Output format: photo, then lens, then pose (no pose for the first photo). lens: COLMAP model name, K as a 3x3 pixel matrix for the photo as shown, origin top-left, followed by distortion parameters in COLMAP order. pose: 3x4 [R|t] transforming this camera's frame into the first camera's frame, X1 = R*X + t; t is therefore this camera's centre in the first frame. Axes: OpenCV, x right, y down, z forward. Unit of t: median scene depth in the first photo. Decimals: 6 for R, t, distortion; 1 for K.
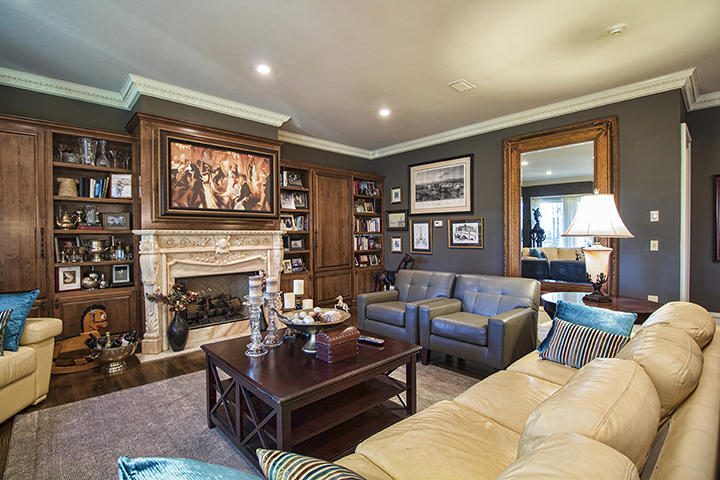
lens RADIAL K [[342.7, 0, 360.0], [0, 342.7, 240.0], [0, 0, 1]] dist [-0.017969, -0.000587]
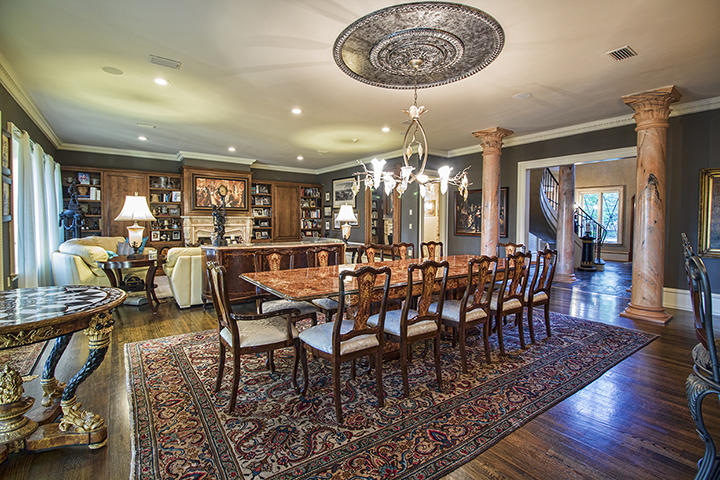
lens RADIAL K [[335.3, 0, 362.7], [0, 335.3, 230.5], [0, 0, 1]] dist [-0.014071, -0.000533]
pose [[0.992889, 0.016934, -0.117829, 0.742199], [-0.014976, 0.999735, 0.017479, 0.009841], [0.118094, -0.015590, 0.992880, -0.994277]]
